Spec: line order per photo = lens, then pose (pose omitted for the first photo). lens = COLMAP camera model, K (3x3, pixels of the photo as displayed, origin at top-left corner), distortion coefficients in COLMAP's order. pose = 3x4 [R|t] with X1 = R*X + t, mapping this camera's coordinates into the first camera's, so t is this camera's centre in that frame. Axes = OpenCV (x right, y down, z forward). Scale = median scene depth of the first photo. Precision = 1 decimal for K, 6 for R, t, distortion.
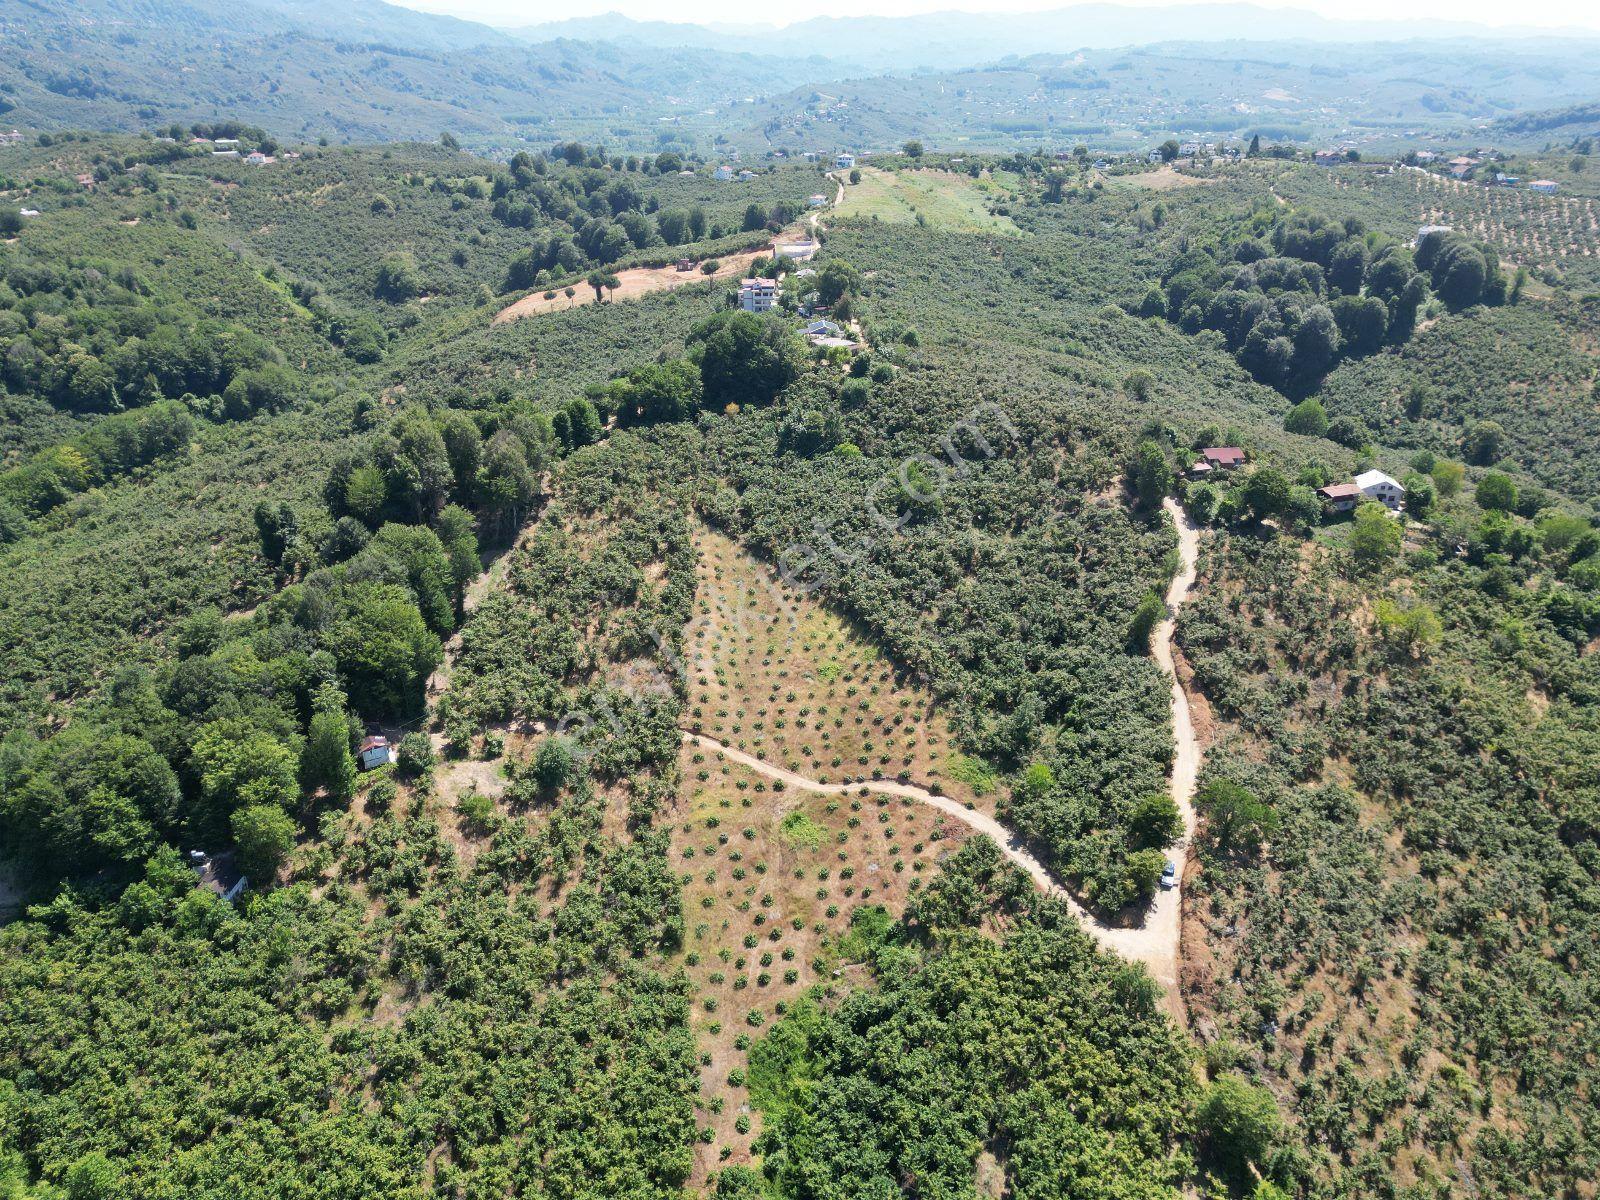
lens RADIAL K [[1117.9, 0, 799.1], [0, 1117.9, 600.4], [0, 0, 1]] dist [0.076197, -0.078282]
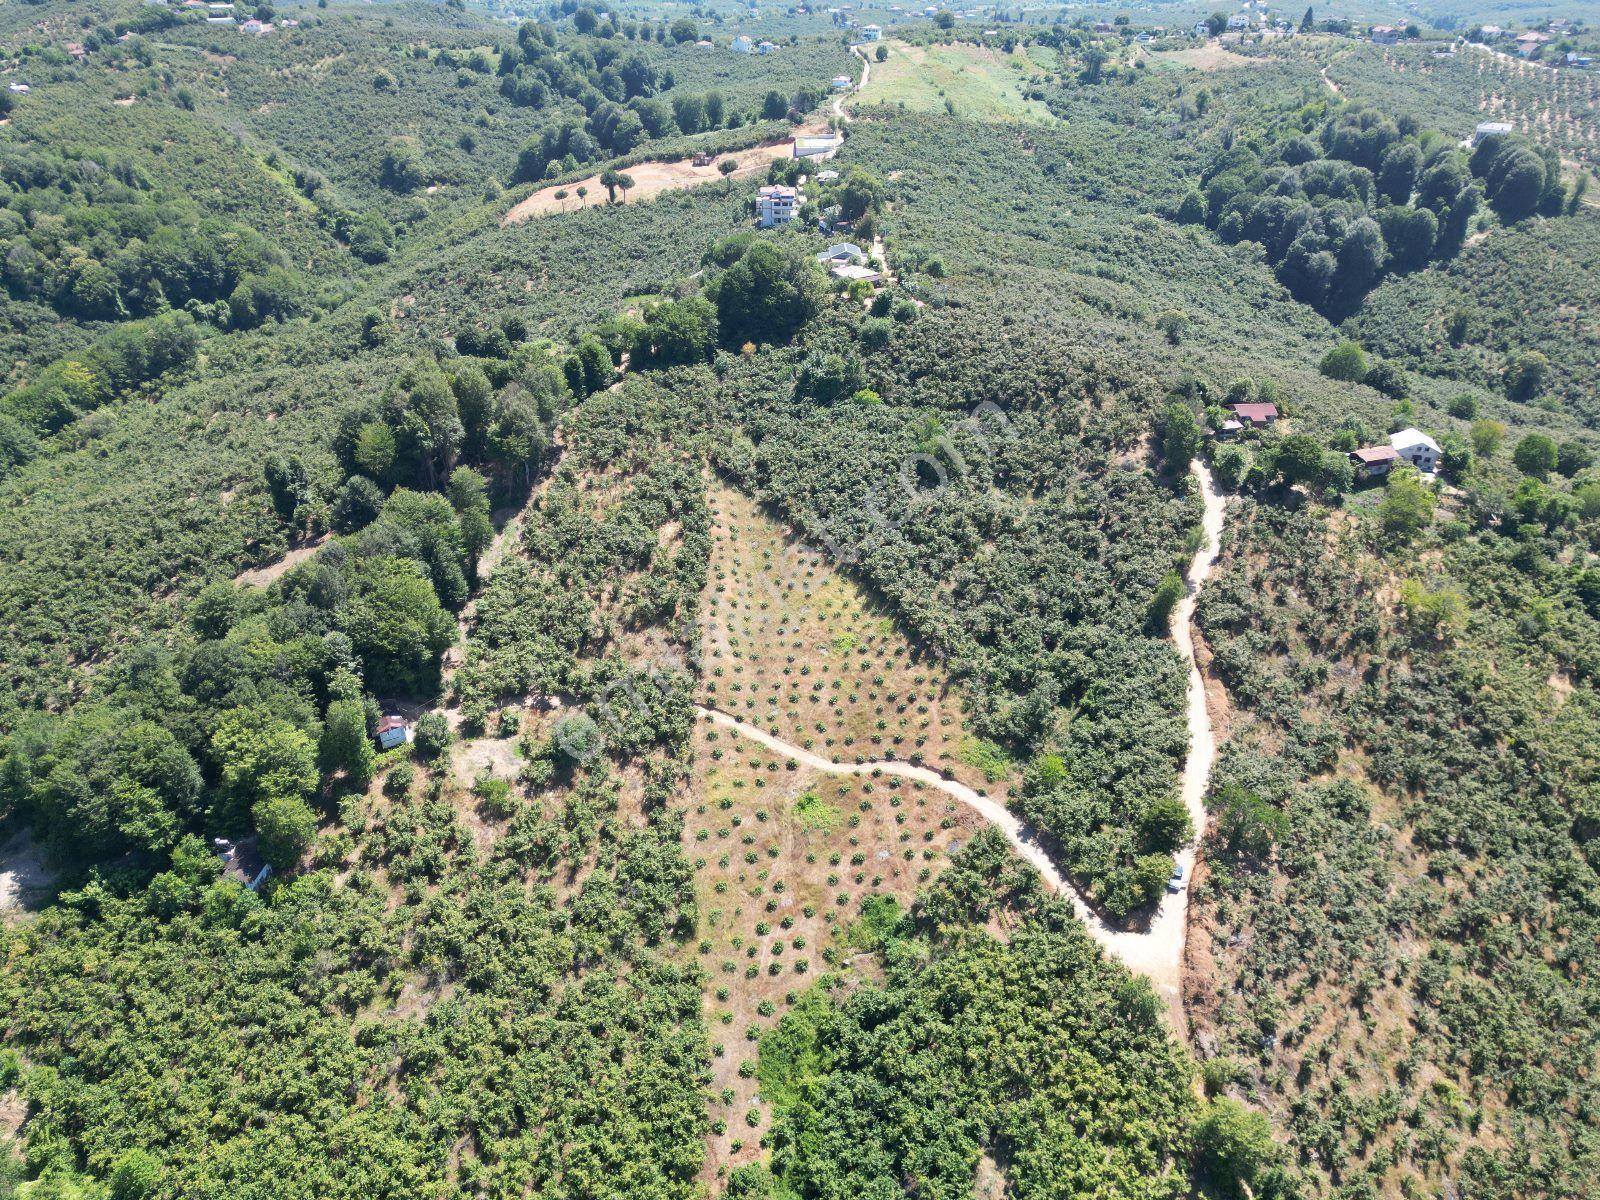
lens RADIAL K [[1117.9, 0, 798.9], [0, 1117.9, 601.2], [0, 0, 1]] dist [0.076197, -0.078282]
pose [[0.999805, 0.013898, -0.014001, 0.000302], [-0.012206, 0.993357, 0.114420, -0.095743], [0.015498, -0.114227, 0.993334, 0.016409]]
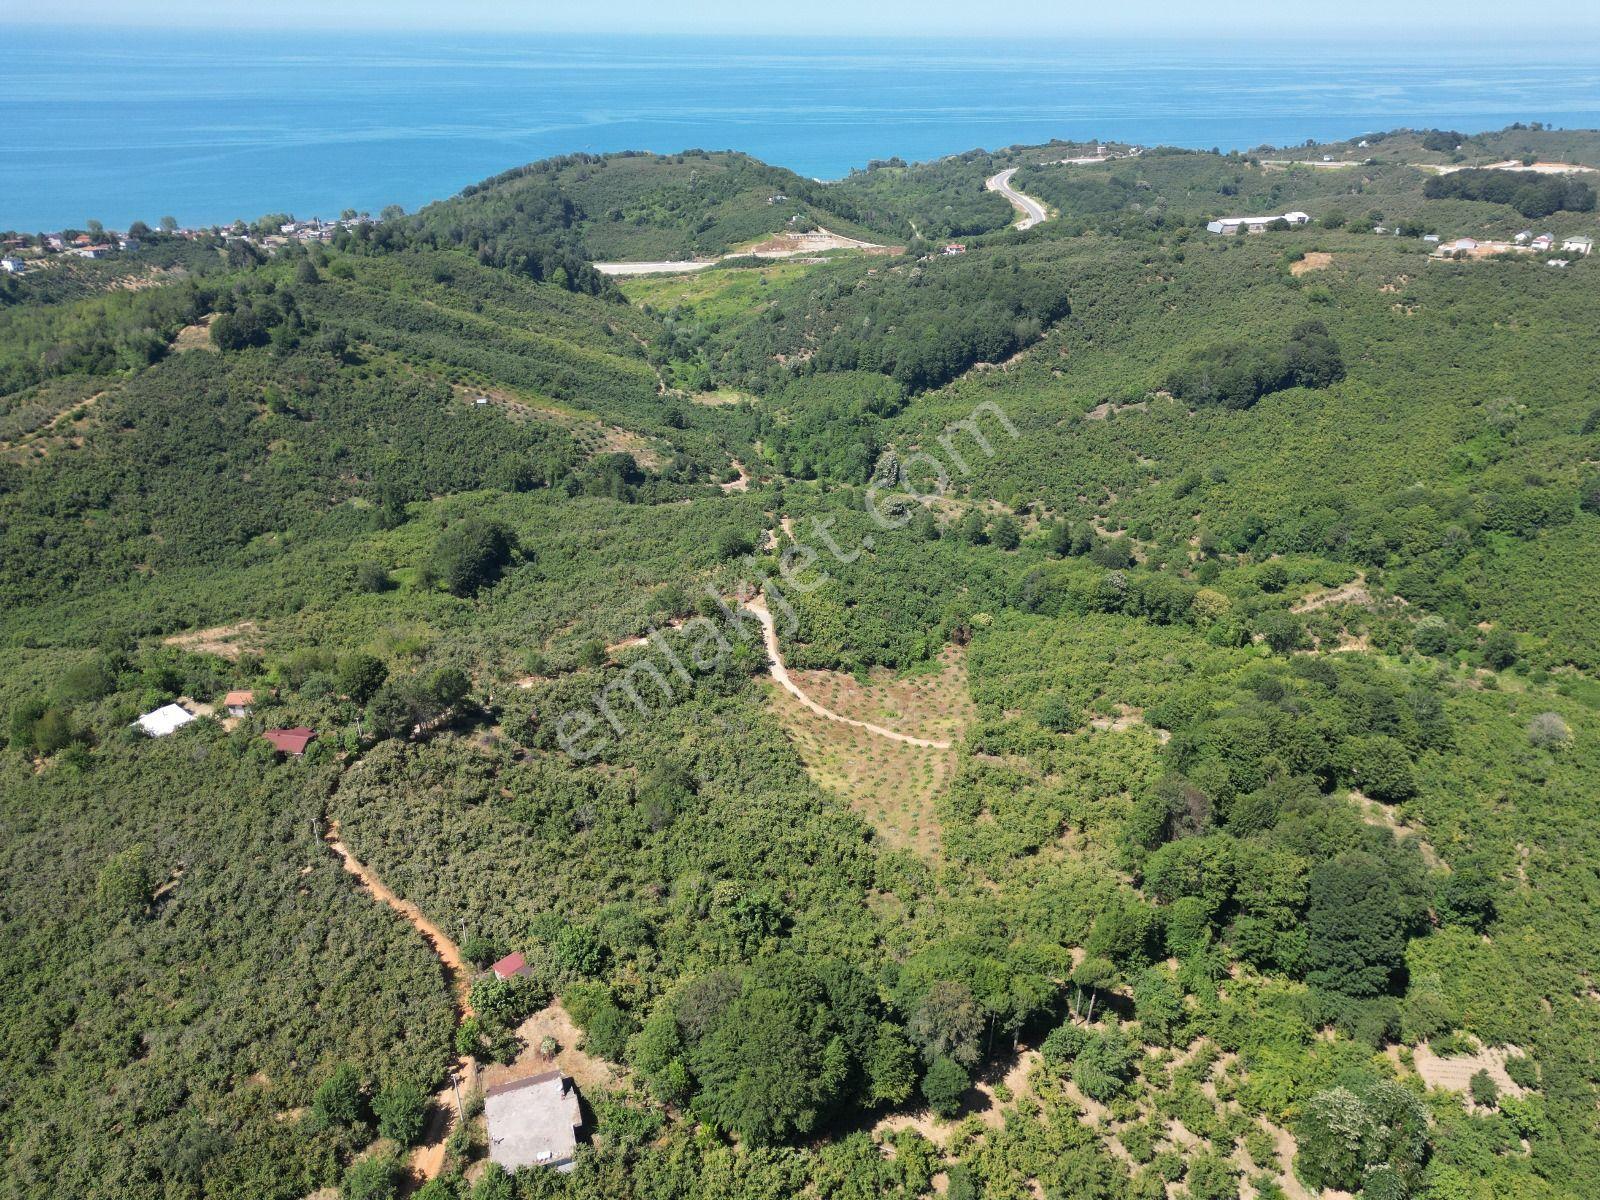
lens RADIAL K [[1117.9, 0, 799.9], [0, 1117.9, 602.2], [0, 0, 1]] dist [0.076197, -0.078282]
pose [[-0.963657, -0.130226, 0.233252, -0.204270], [0.106460, 0.613600, 0.782407, -1.028424], [-0.245013, 0.778804, -0.577436, 1.701062]]
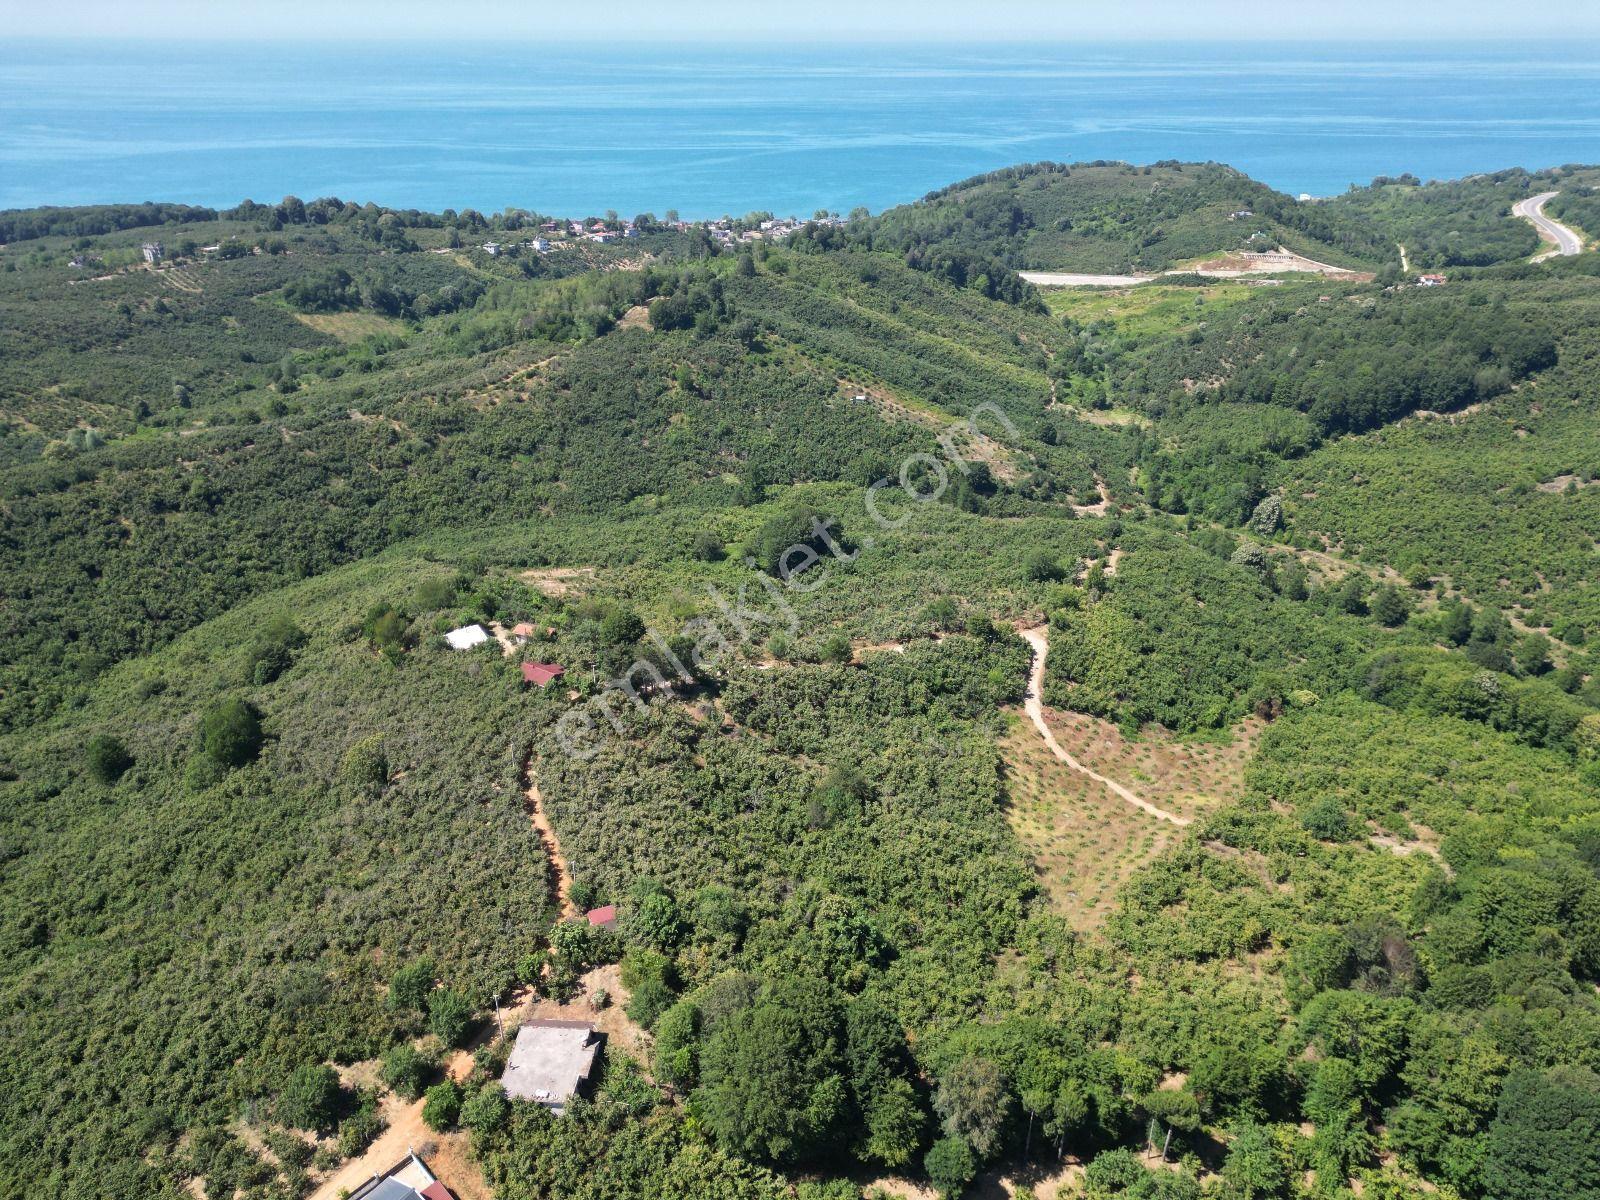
lens RADIAL K [[1117.9, 0, 800.8], [0, 1117.9, 599.2], [0, 0, 1]] dist [0.076197, -0.078282]
pose [[-0.780261, -0.281603, 0.558474, -0.369566], [0.270343, 0.653346, 0.707144, -0.988392], [-0.564011, 0.702736, -0.433651, 1.612022]]
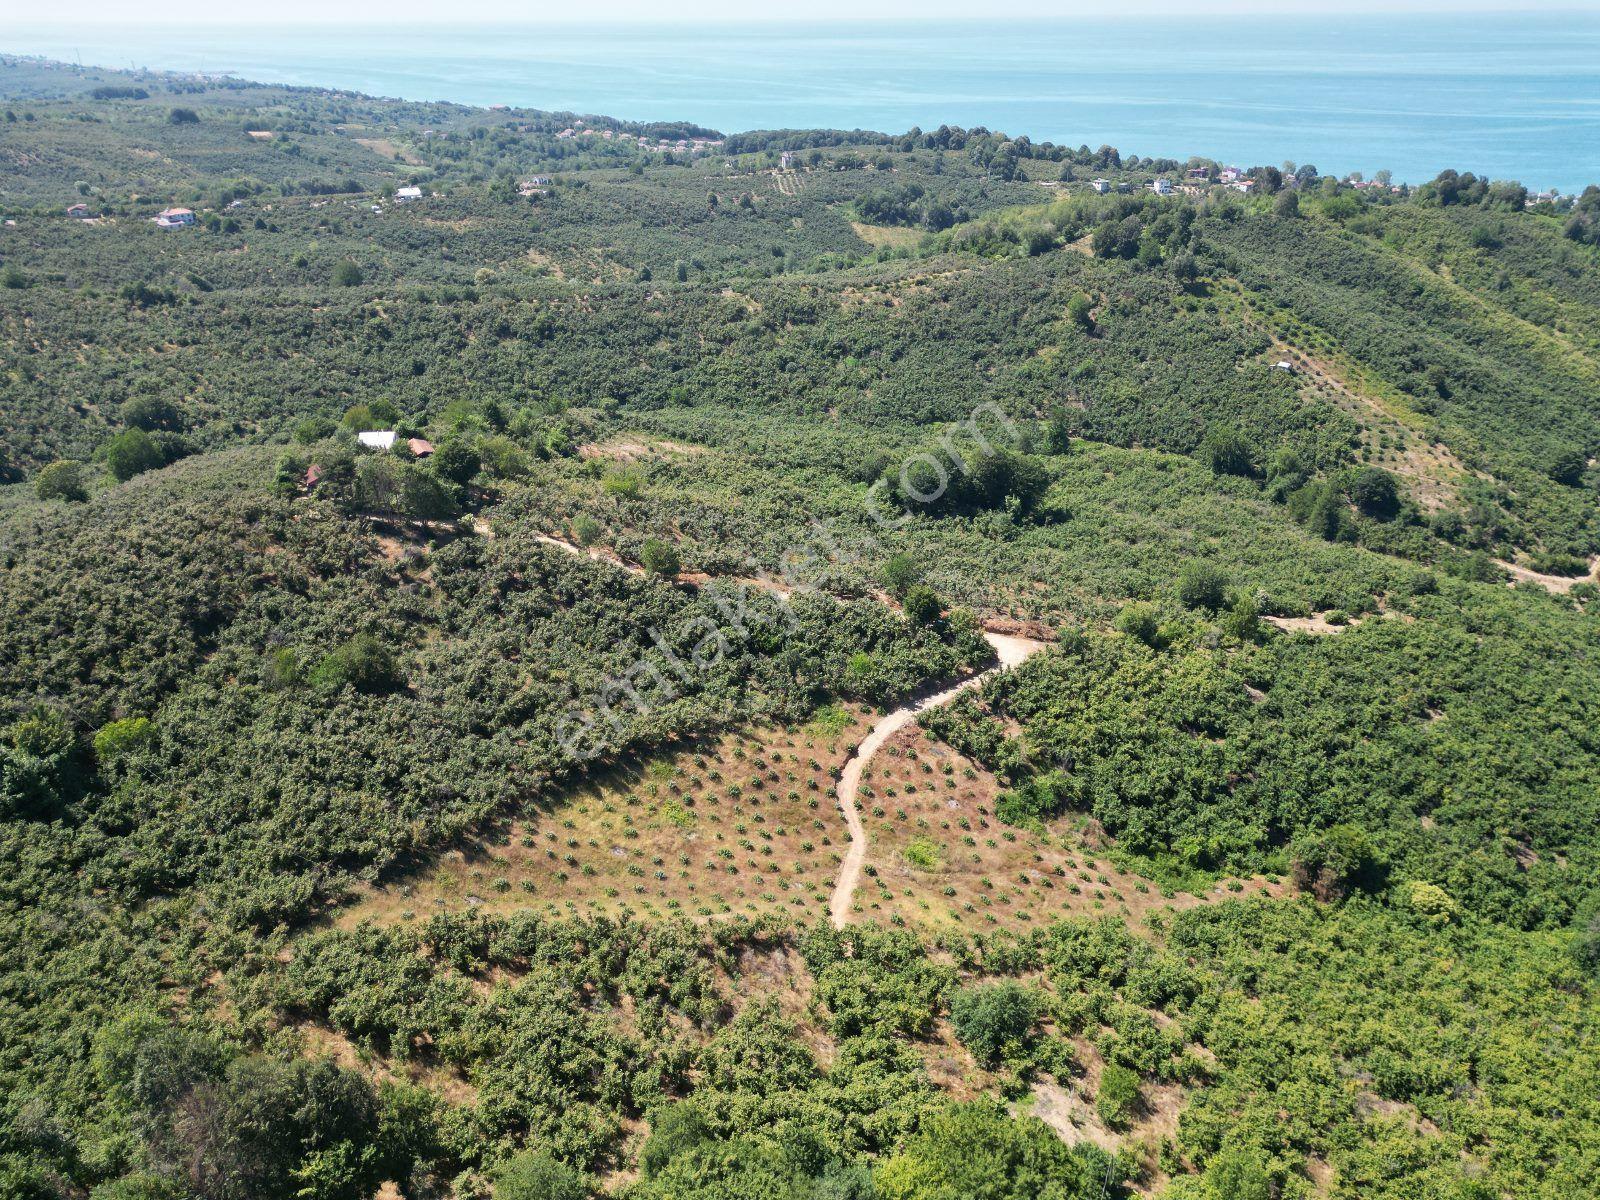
lens RADIAL K [[1117.9, 0, 801.6], [0, 1117.9, 599.7], [0, 0, 1]] dist [0.076197, -0.078282]
pose [[-0.216423, -0.450133, 0.866338, -0.649161], [0.430192, 0.752611, 0.498510, -0.433925], [-0.876411, 0.480581, 0.030761, 0.917173]]
